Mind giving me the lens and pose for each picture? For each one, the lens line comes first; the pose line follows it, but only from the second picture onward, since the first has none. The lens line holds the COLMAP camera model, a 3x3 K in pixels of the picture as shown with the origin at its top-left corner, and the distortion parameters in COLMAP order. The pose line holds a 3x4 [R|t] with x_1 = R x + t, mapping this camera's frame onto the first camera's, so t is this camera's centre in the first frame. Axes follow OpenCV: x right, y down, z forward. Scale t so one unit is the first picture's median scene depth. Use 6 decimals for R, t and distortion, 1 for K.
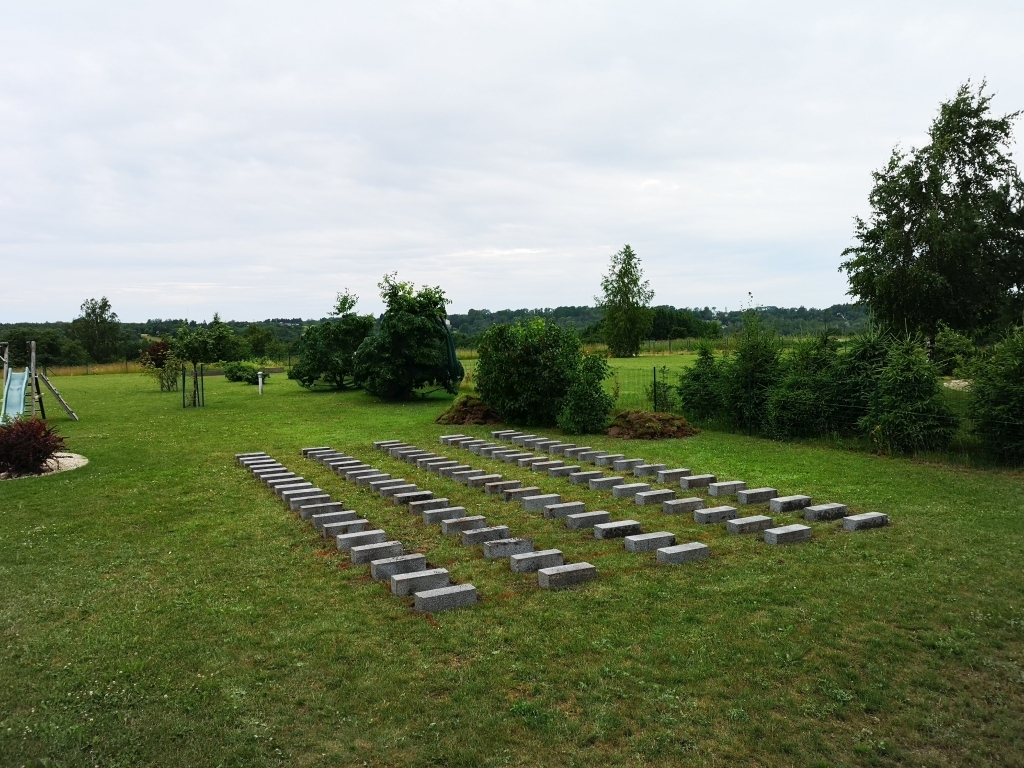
lens RADIAL K [[832.0, 0, 512.0], [0, 832.0, 384.0], [0, 0, 1]] dist [-0.000209, 0.000001]
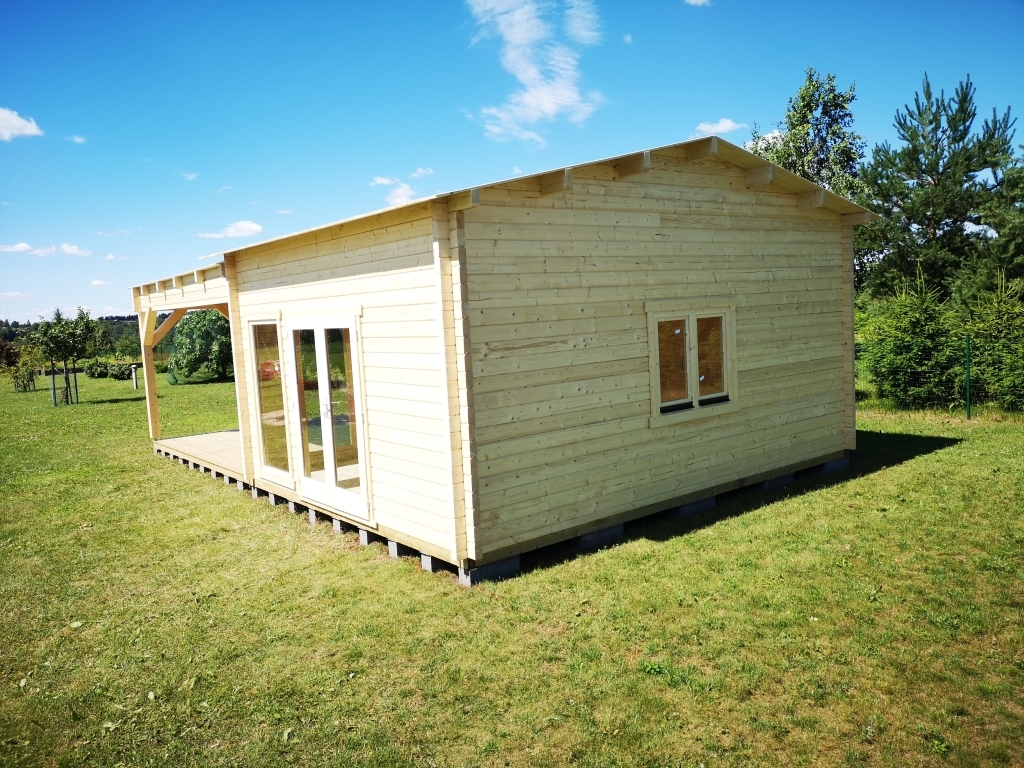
lens RADIAL K [[785.7, 0, 515.9], [0, 785.7, 396.2], [0, 0, 1]] dist [0.016480, 0.000985]
pose [[0.980123, -0.054001, 0.190901, -0.104511], [0.047202, 0.998085, 0.039986, 0.011748], [-0.192694, -0.030180, 0.980795, 0.053680]]
